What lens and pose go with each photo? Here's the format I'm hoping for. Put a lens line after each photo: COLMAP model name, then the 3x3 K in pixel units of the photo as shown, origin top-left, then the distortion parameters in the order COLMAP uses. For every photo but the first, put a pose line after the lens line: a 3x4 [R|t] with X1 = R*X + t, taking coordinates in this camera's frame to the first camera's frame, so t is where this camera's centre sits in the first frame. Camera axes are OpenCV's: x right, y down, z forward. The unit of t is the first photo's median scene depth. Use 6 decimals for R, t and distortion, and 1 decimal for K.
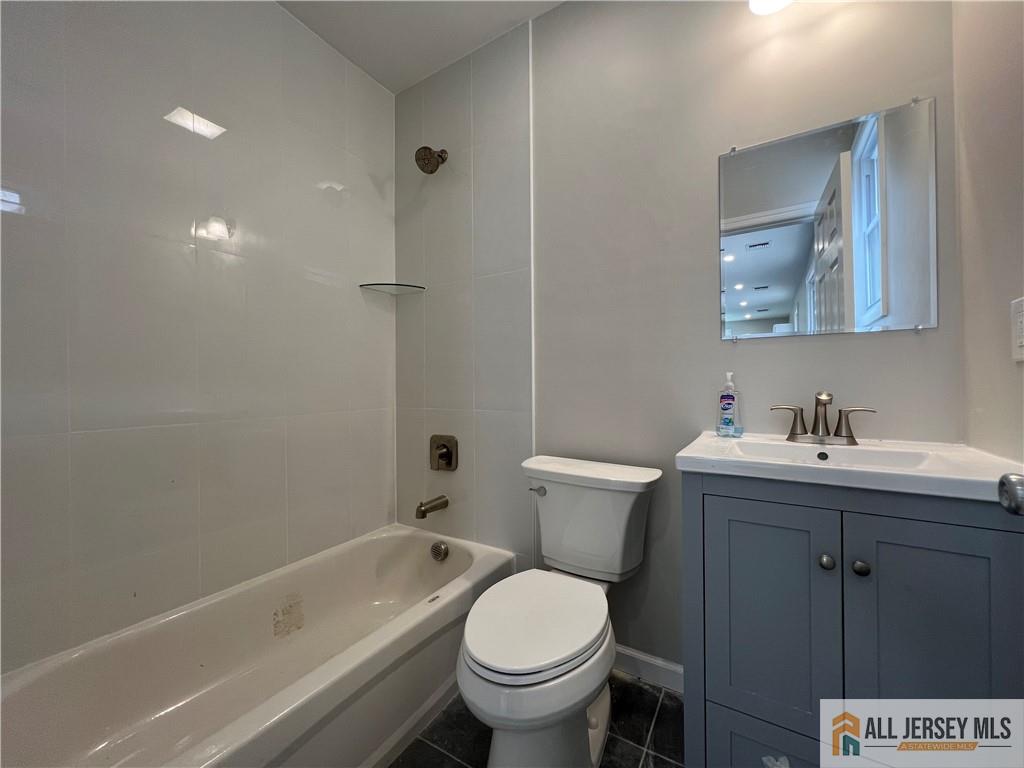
lens RADIAL K [[408.9, 0, 510.6], [0, 408.9, 382.3], [0, 0, 1]] dist [-0.001090, 0.000112]
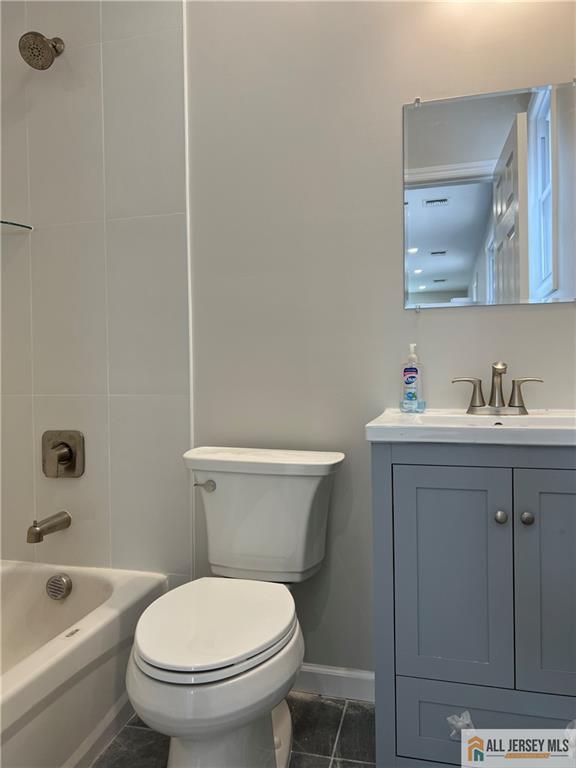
lens RADIAL K [[575.8, 0, 284.1], [0, 575.8, 381.9], [0, 0, 1]] dist [0.054633, -0.065439]
pose [[0.957679, -0.009255, 0.287688, -0.115422], [0.004429, 0.999838, 0.017422, 0.036438], [-0.287803, -0.015411, 0.957566, -0.163708]]
